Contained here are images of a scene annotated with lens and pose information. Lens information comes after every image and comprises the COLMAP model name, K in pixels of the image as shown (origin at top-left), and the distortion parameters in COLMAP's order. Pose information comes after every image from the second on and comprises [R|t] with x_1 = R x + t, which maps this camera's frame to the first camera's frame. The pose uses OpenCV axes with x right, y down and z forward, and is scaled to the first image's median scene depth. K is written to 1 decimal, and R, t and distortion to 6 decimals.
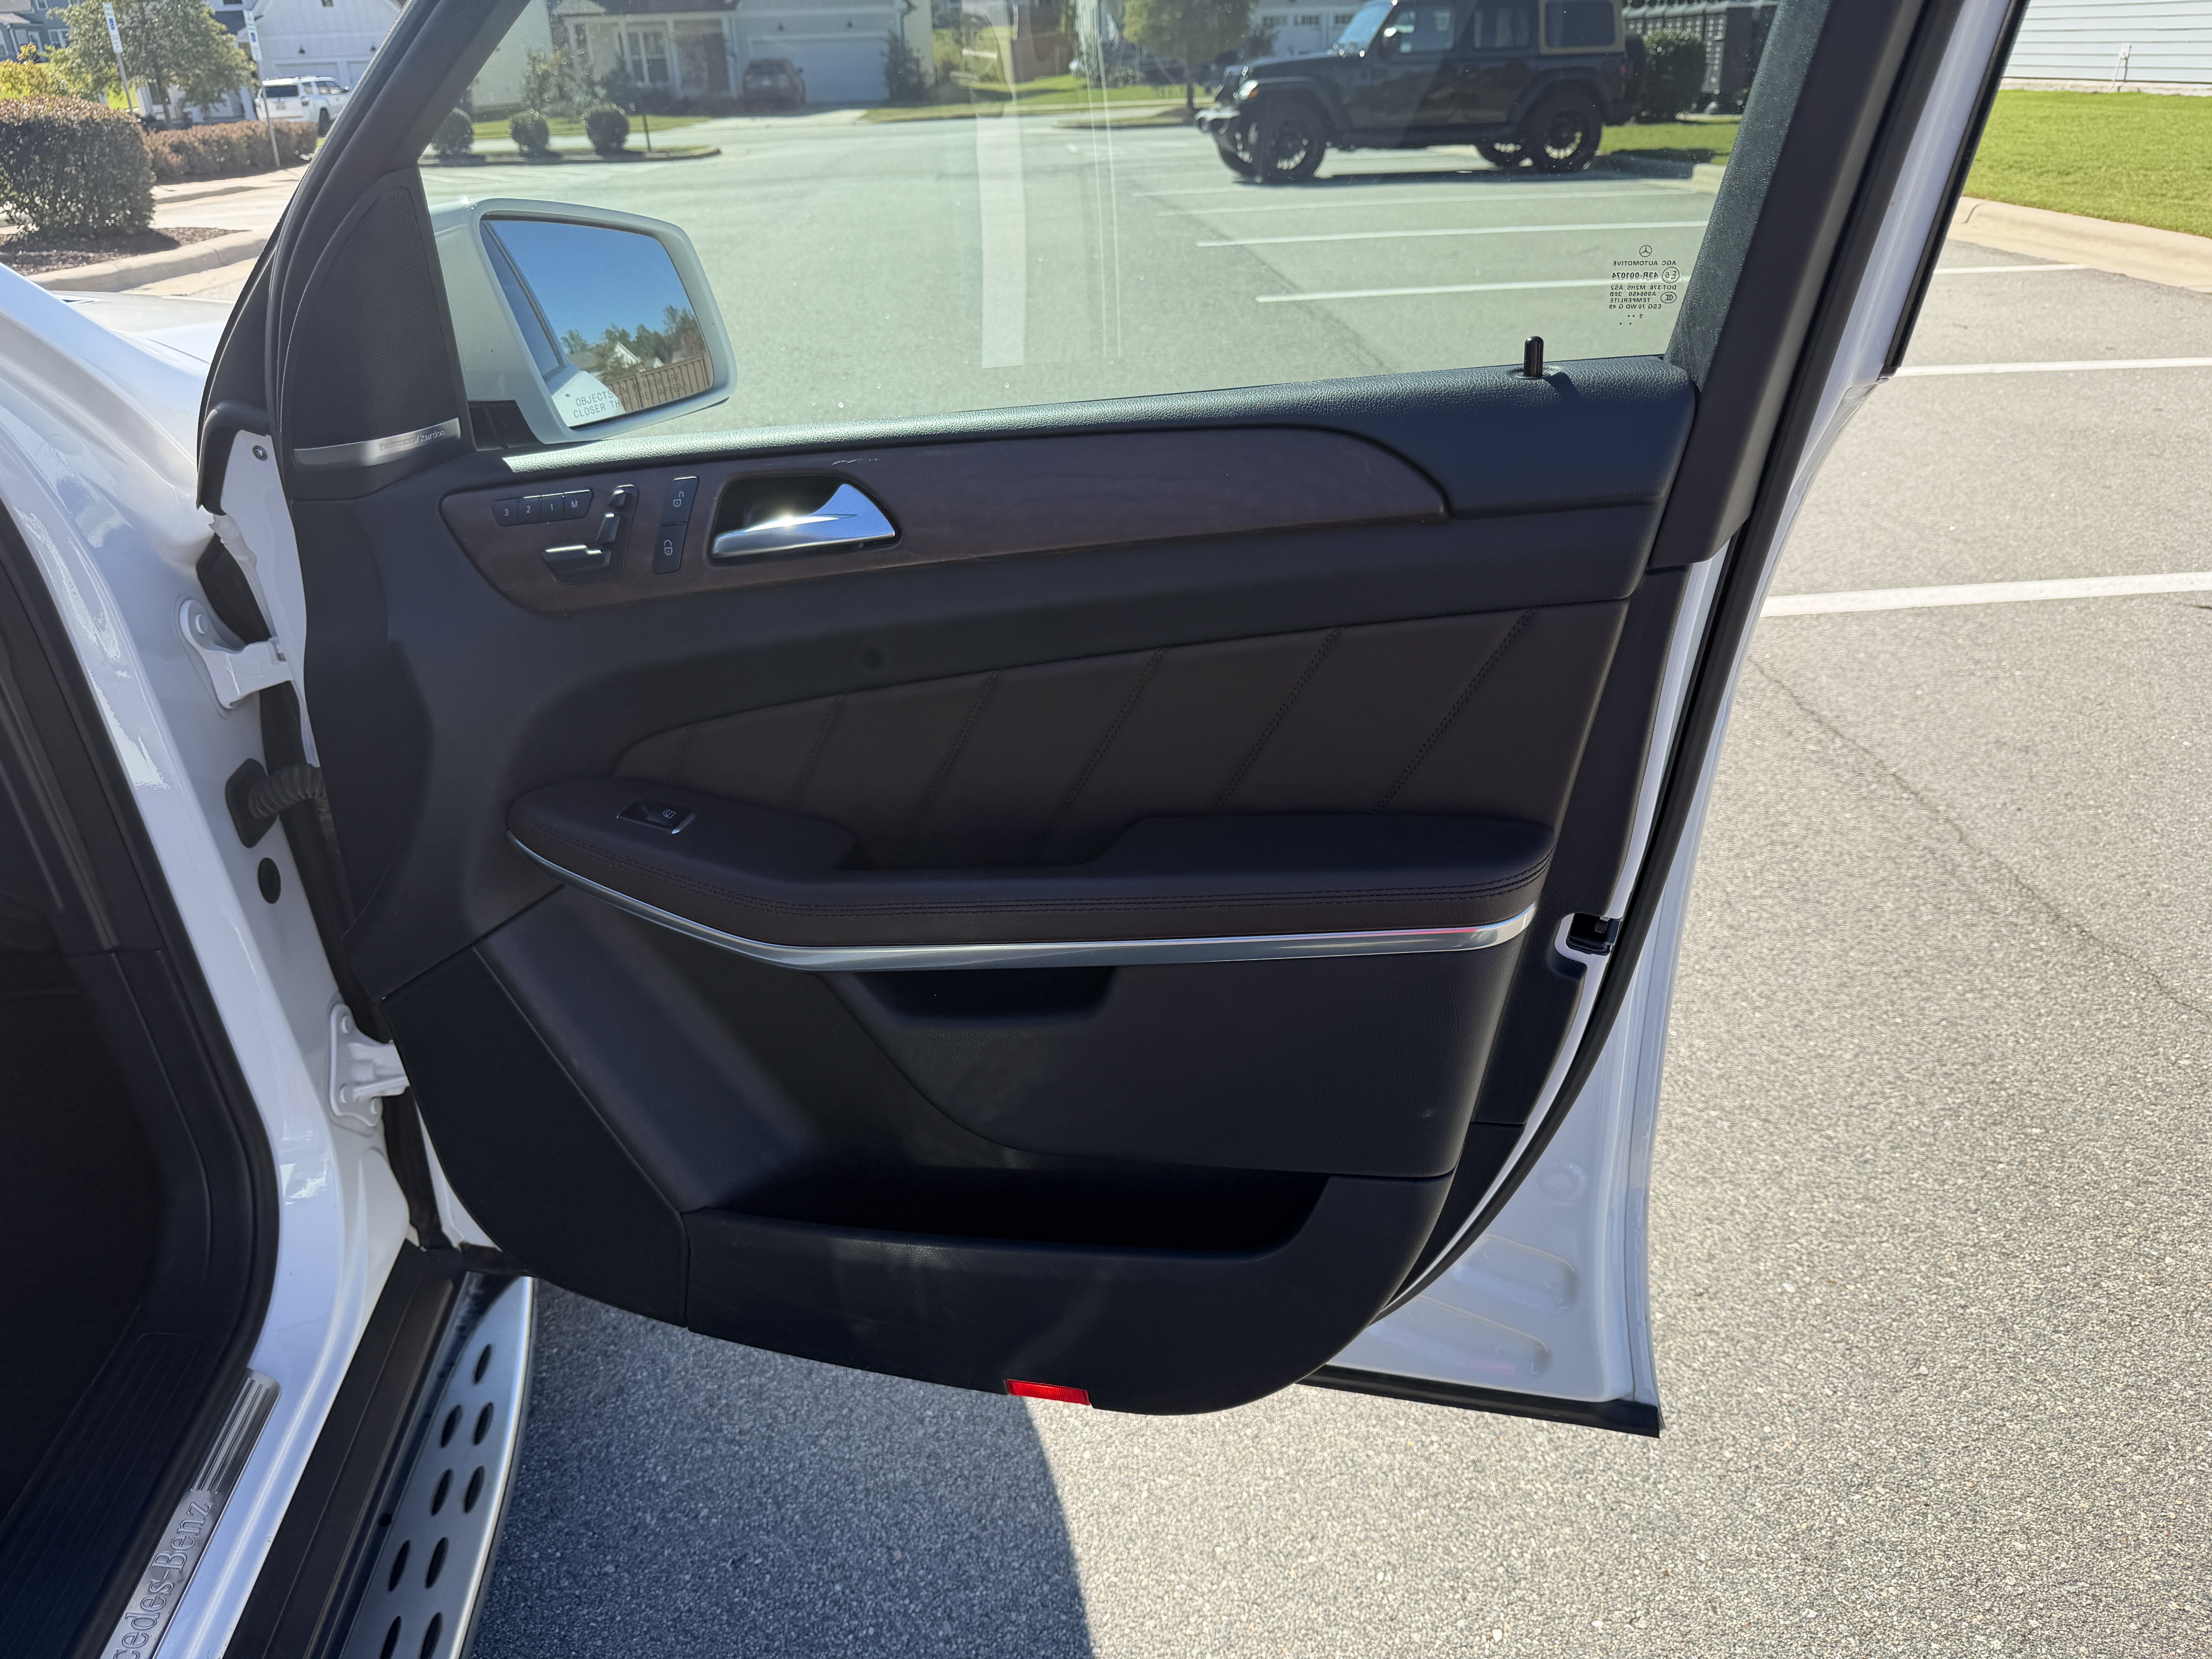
lens RADIAL K [[1573.1, 0, 1116.8], [0, 1573.1, 848.5], [0, 0, 1]] dist [-0.001240, -0.014139]
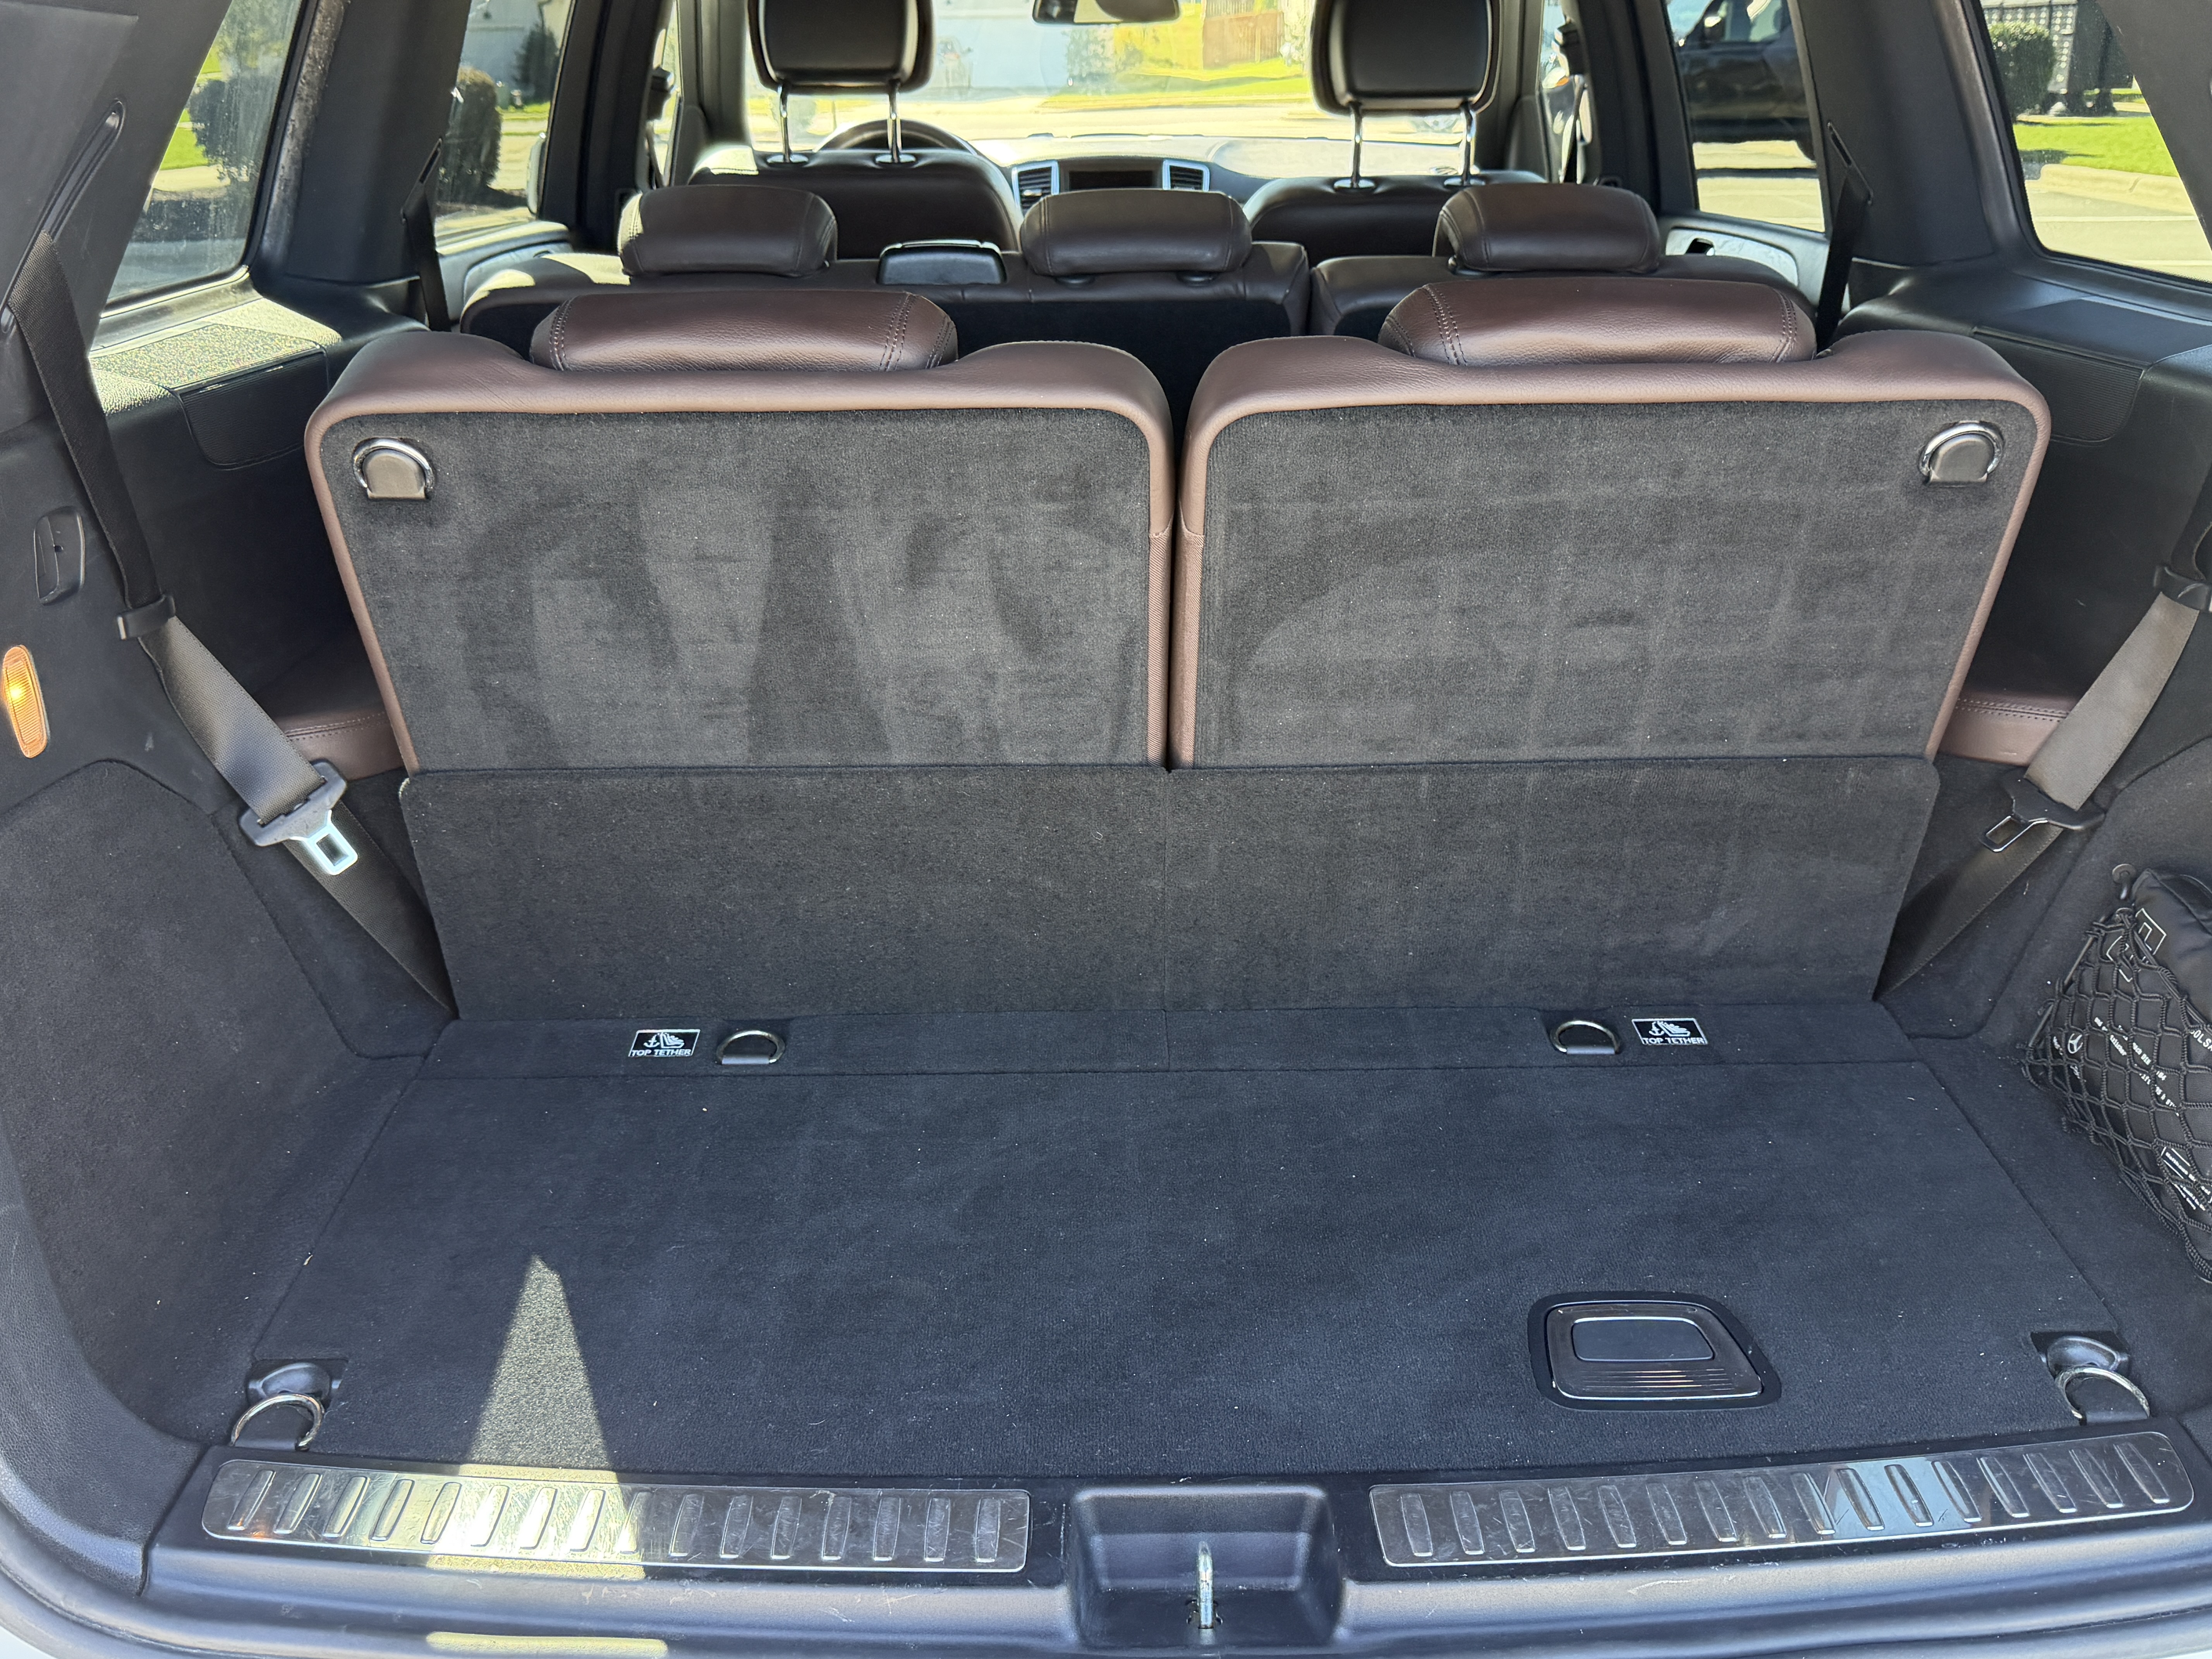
lens RADIAL K [[1963.4, 0, 1121.8], [0, 1963.4, 879.7], [0, 0, 1]] dist [0.053890, -0.108876]
pose [[0.996540, 0.045446, -0.069592, -0.065382], [-0.049814, 0.996809, -0.062379, 0.074542], [0.066535, 0.065630, 0.995623, -0.148795]]
